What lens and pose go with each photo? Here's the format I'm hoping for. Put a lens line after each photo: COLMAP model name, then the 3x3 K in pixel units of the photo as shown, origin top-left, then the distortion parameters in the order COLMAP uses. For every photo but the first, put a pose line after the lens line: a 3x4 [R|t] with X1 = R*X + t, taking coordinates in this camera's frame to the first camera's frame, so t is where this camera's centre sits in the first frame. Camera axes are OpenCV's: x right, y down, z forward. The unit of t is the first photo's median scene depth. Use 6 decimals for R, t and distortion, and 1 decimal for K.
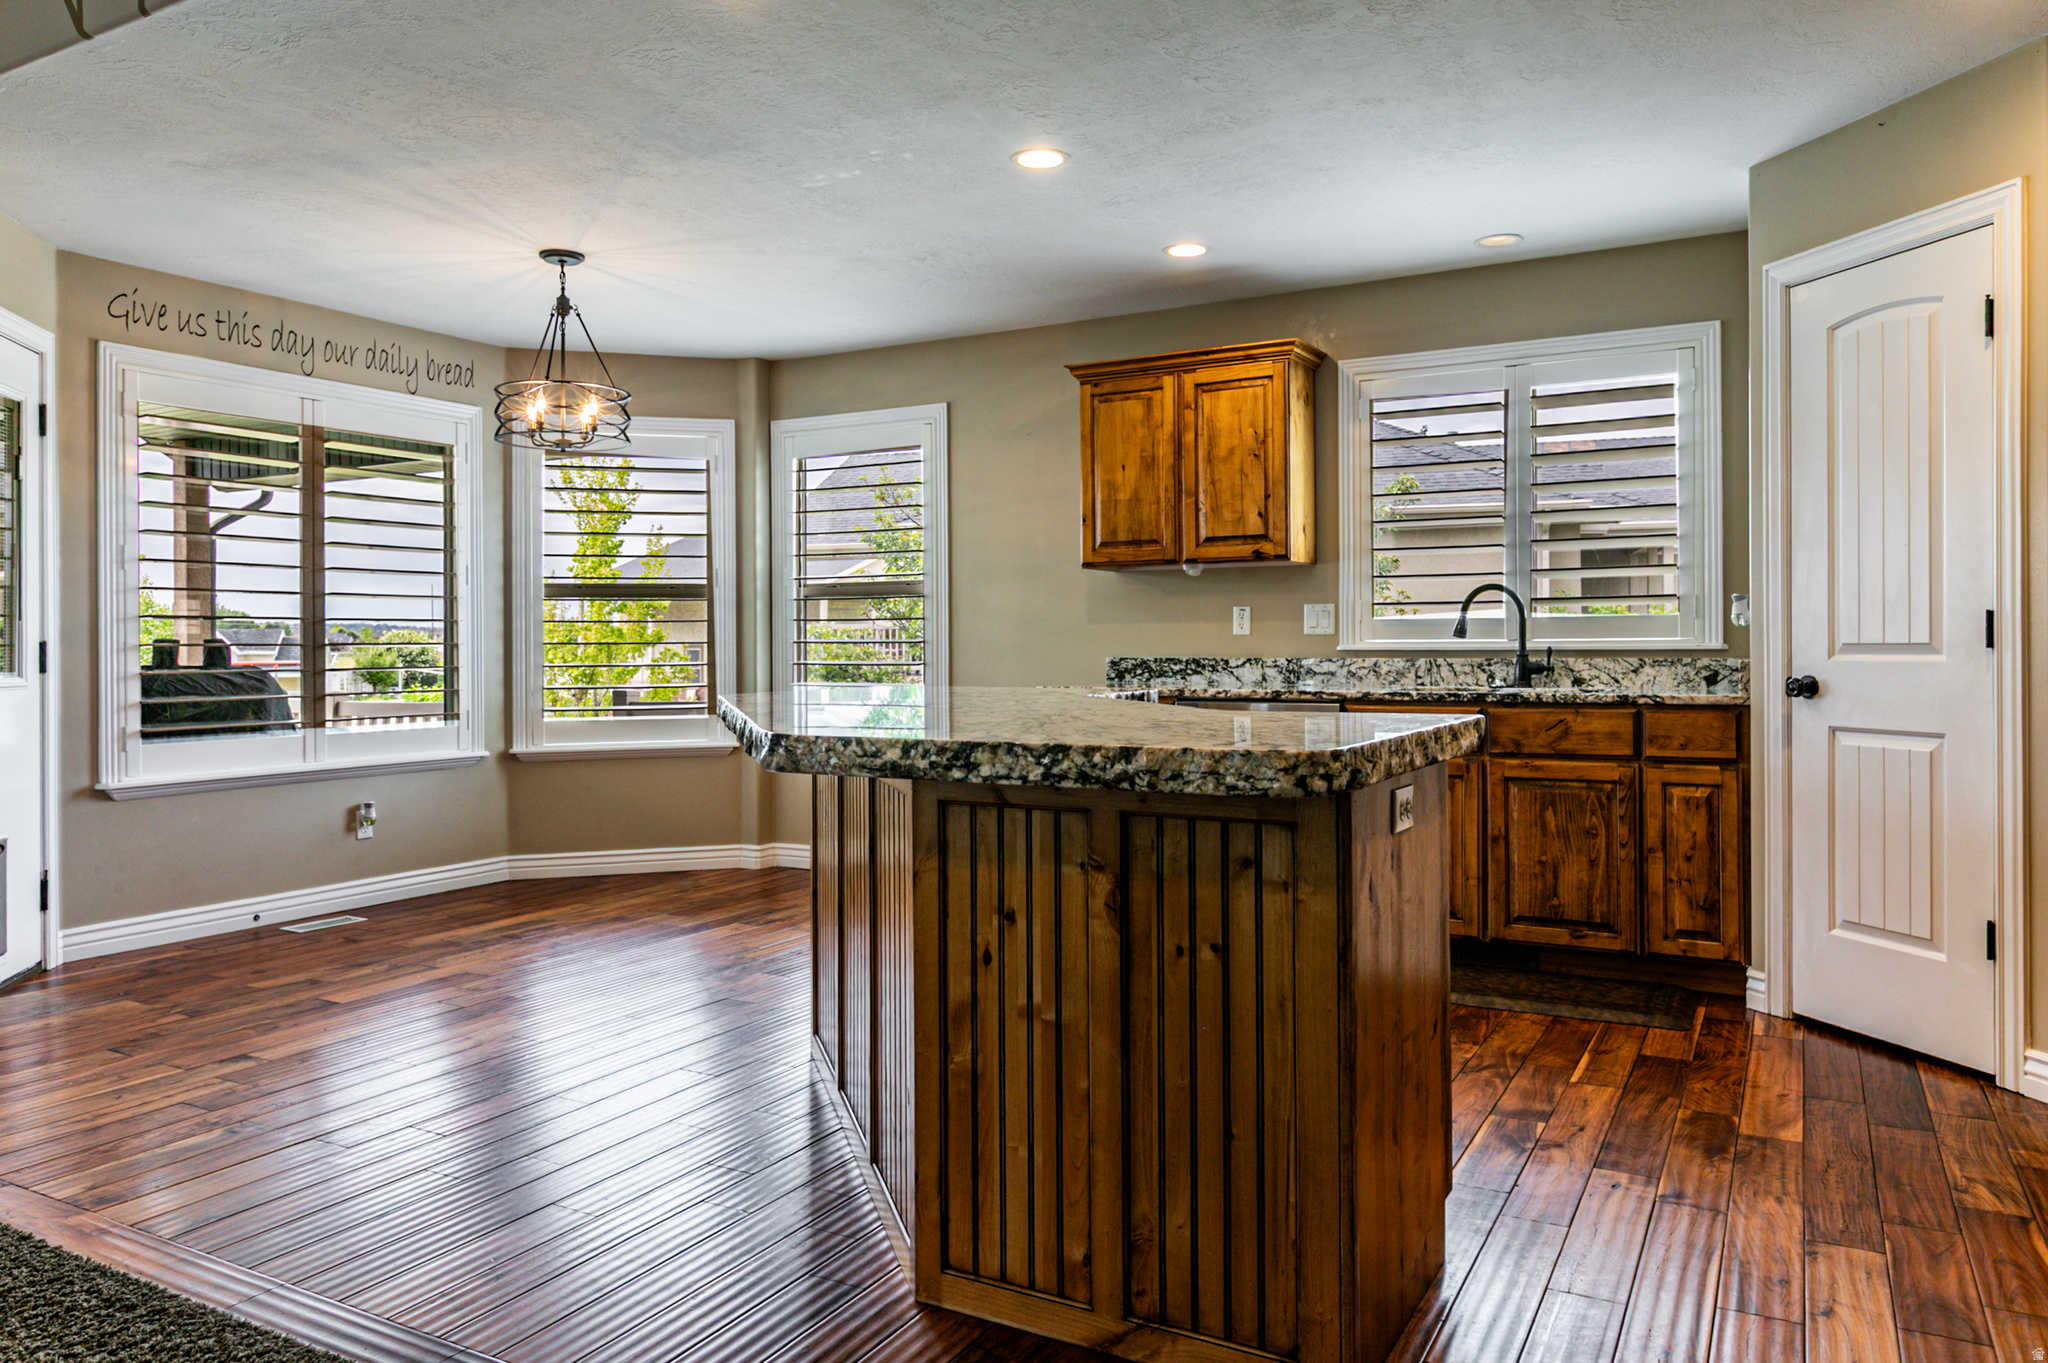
lens RADIAL K [[1393.8, 0, 1012.3], [0, 1393.8, 644.9], [0, 0, 1]] dist [0.006895, -0.003317]
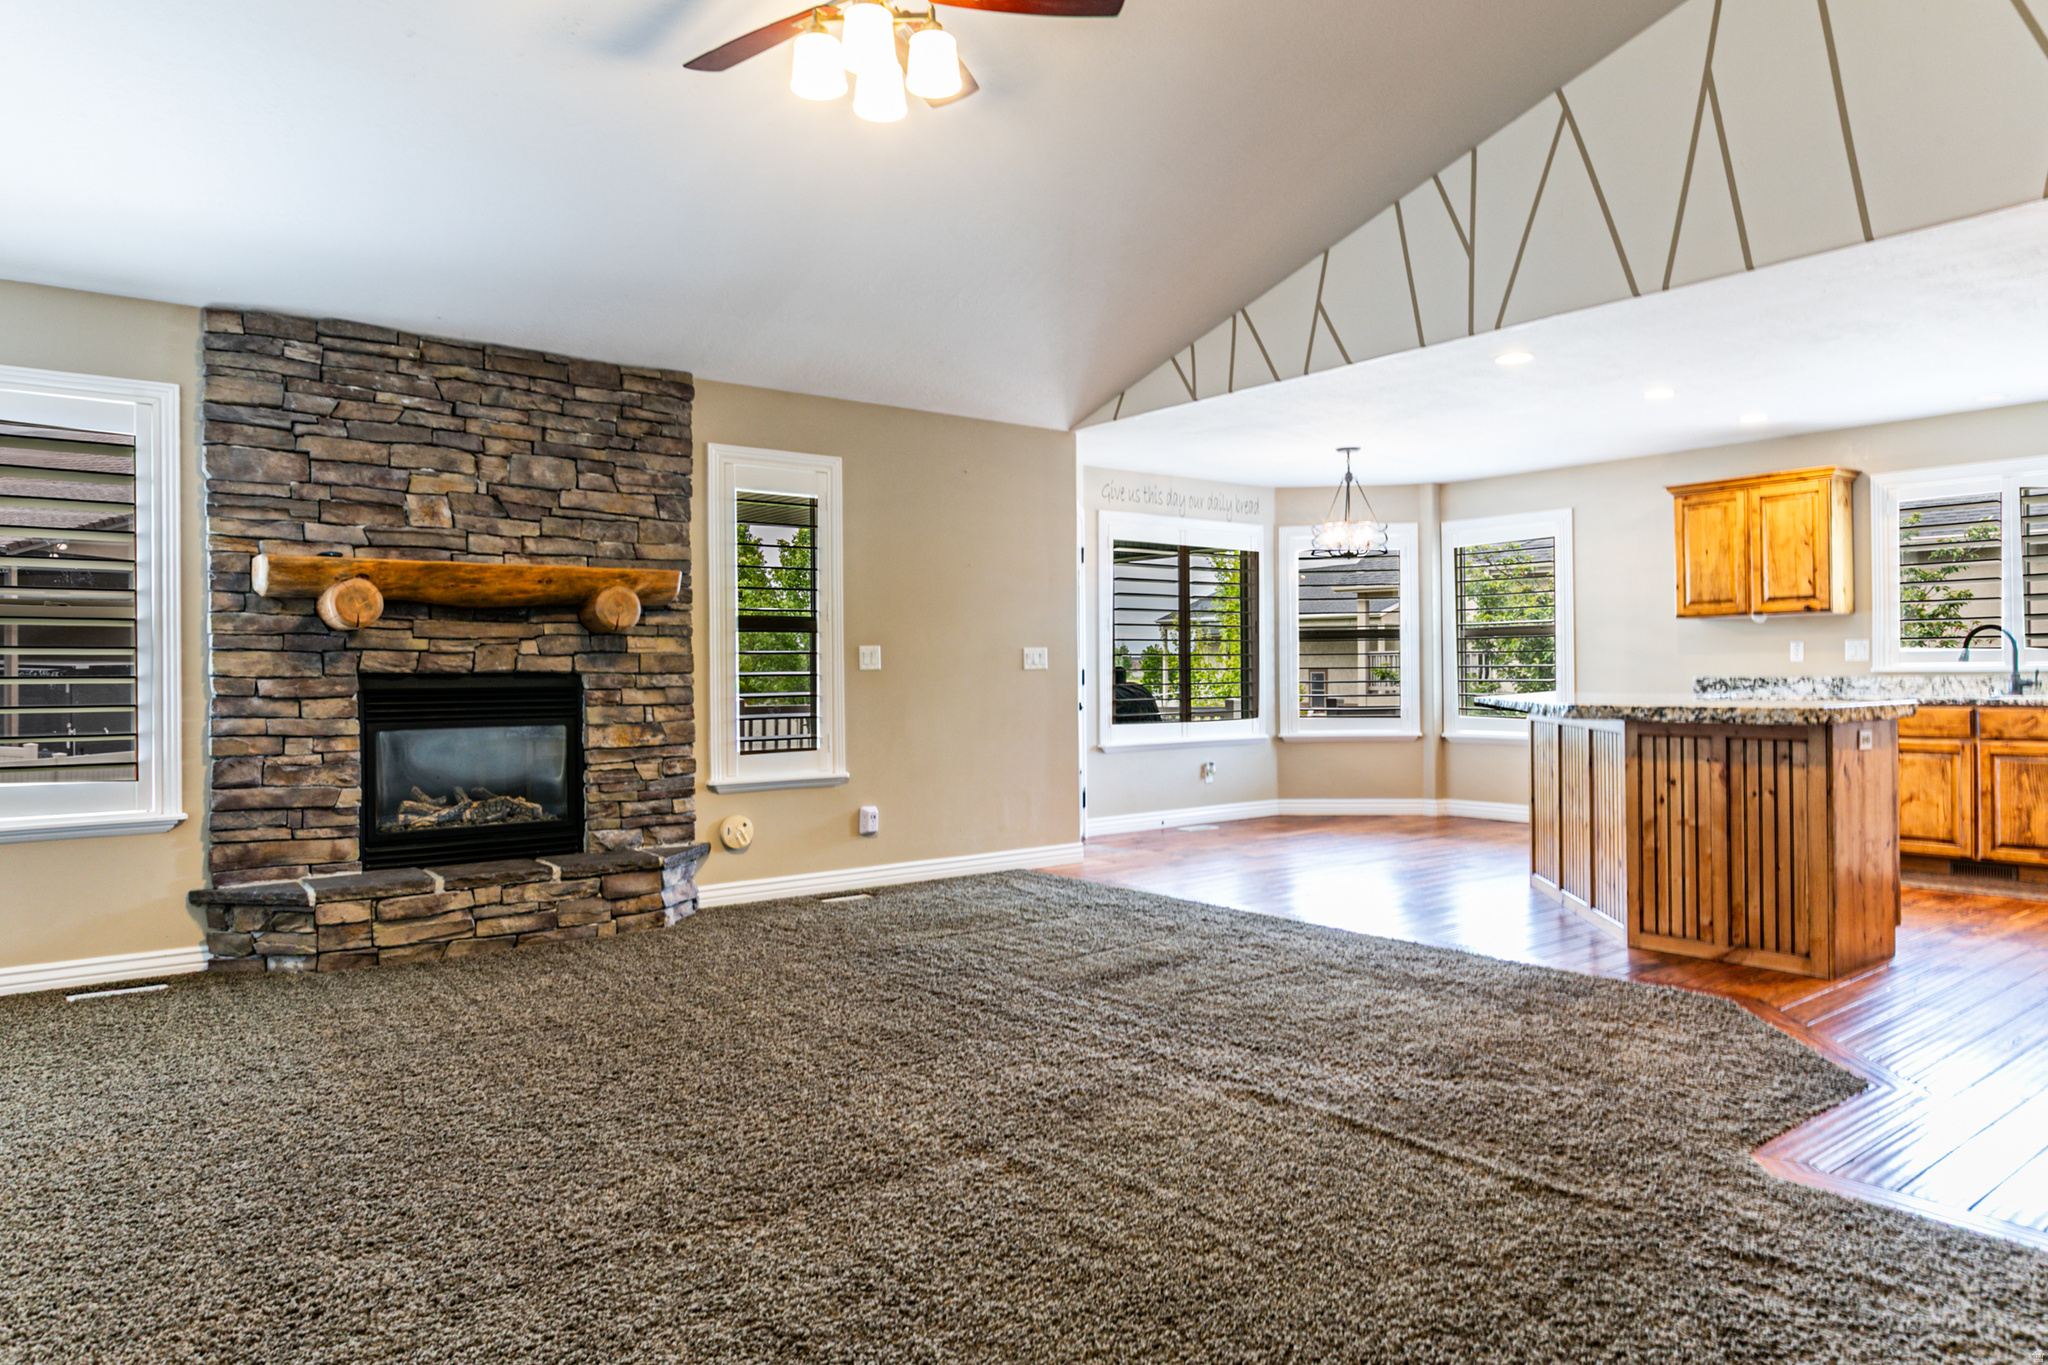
lens RADIAL K [[1295.3, 0, 1014.0], [0, 1295.3, 668.2], [0, 0, 1]] dist [0.001279, -0.004922]
pose [[0.923807, -0.004464, -0.382832, -0.082769], [0.003953, 0.999990, -0.002121, -0.000310], [0.382837, 0.000446, 0.923816, -0.631768]]
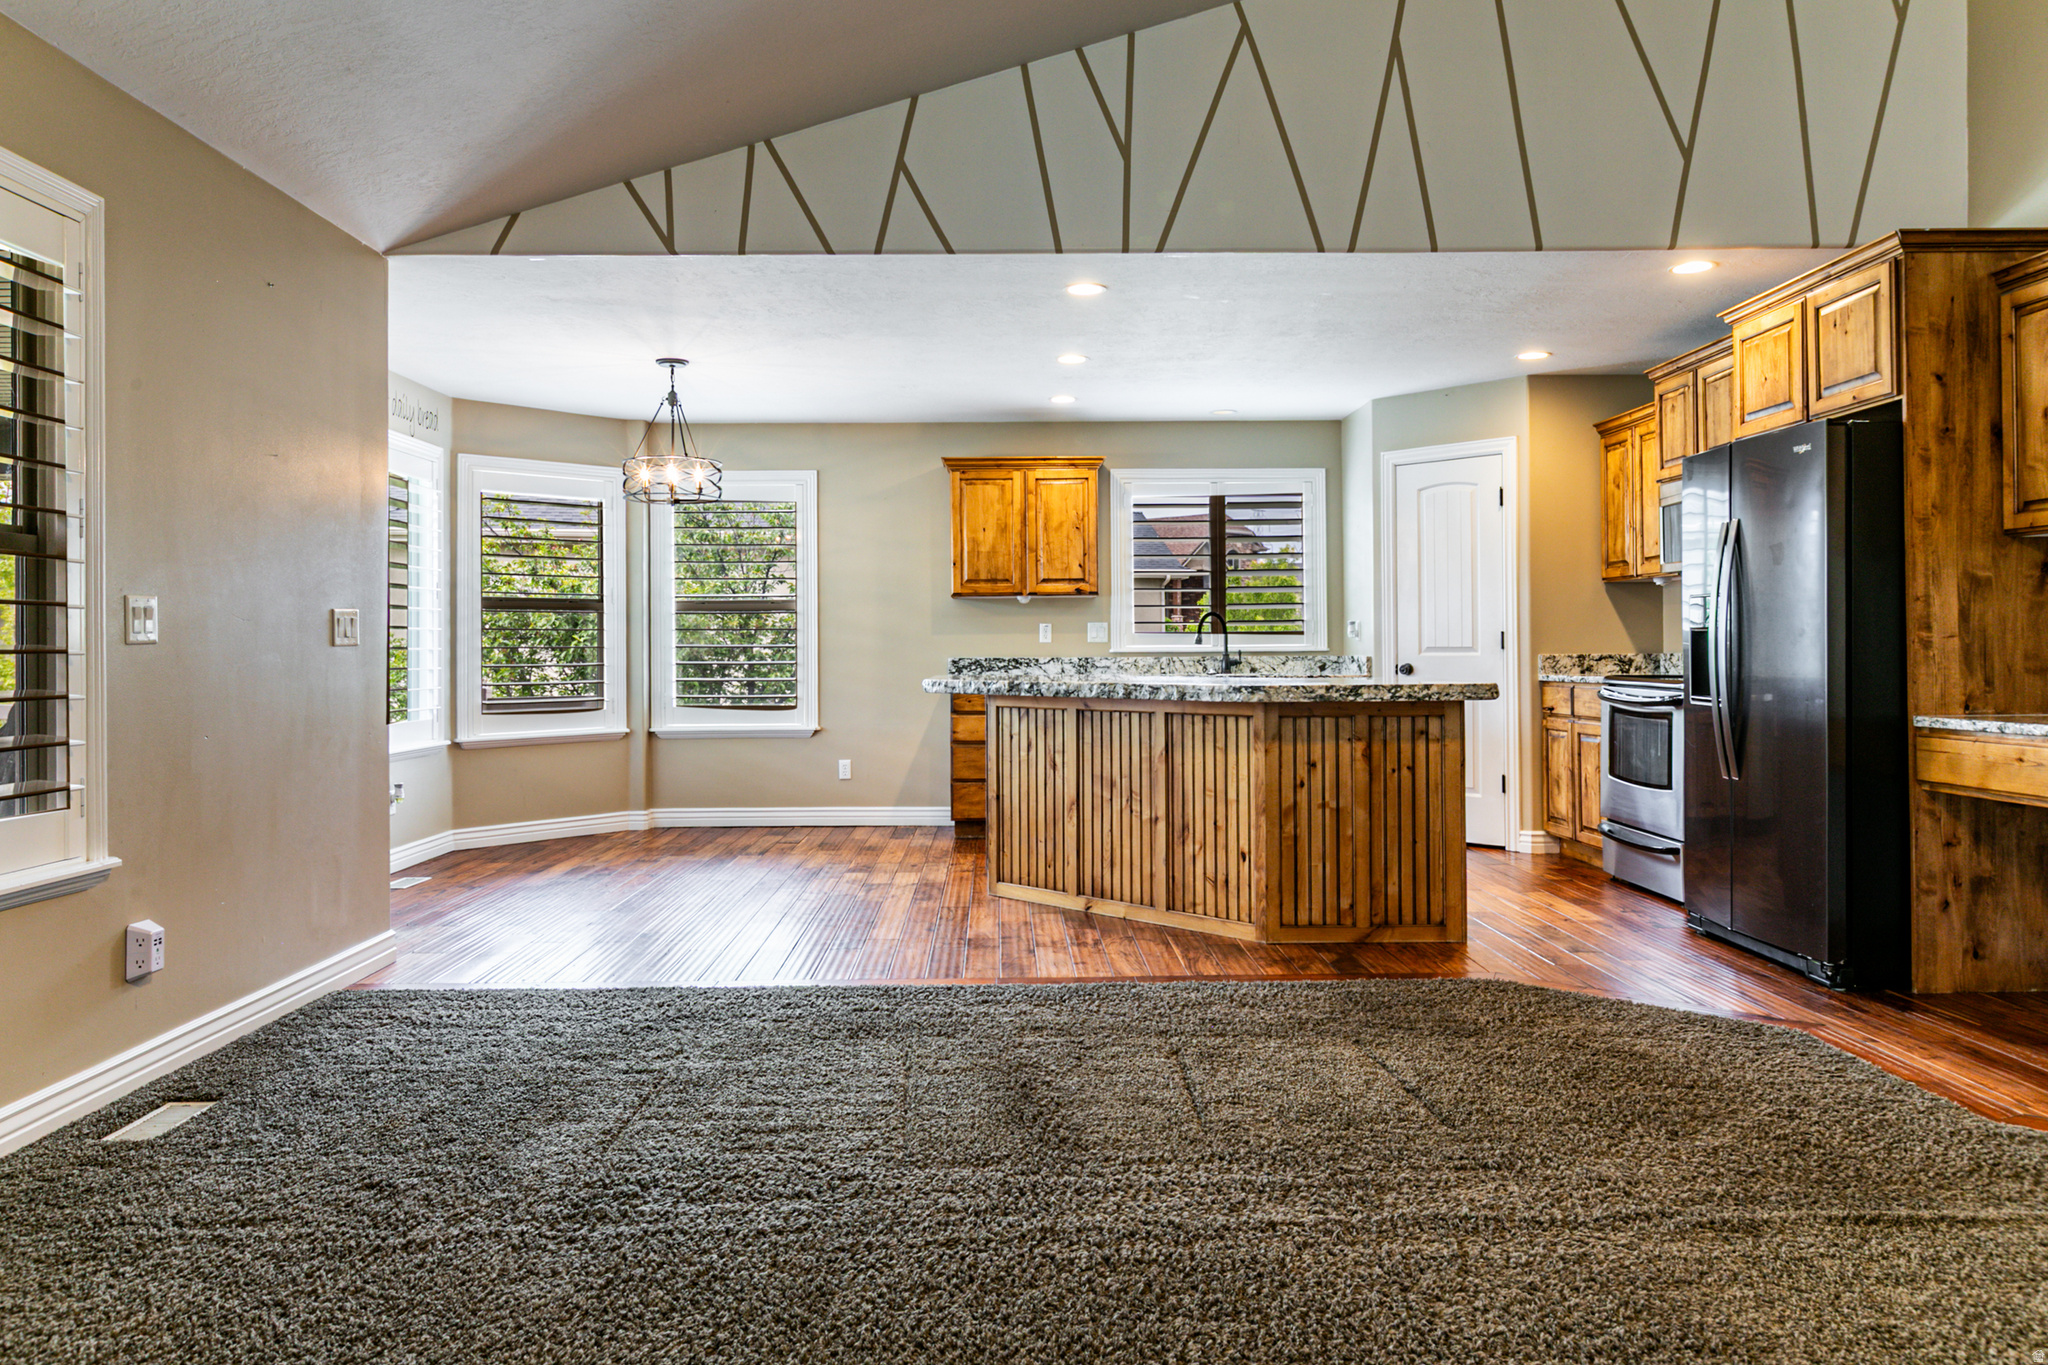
lens RADIAL K [[1383.6, 0, 1021.9], [0, 1383.6, 635.0], [0, 0, 1]] dist [0.002898, -0.001613]
pose [[0.860981, 0.004322, 0.508619, -0.669591], [0.002322, 0.999920, -0.012429, 0.003657], [-0.508632, 0.011882, 0.860902, -0.305484]]
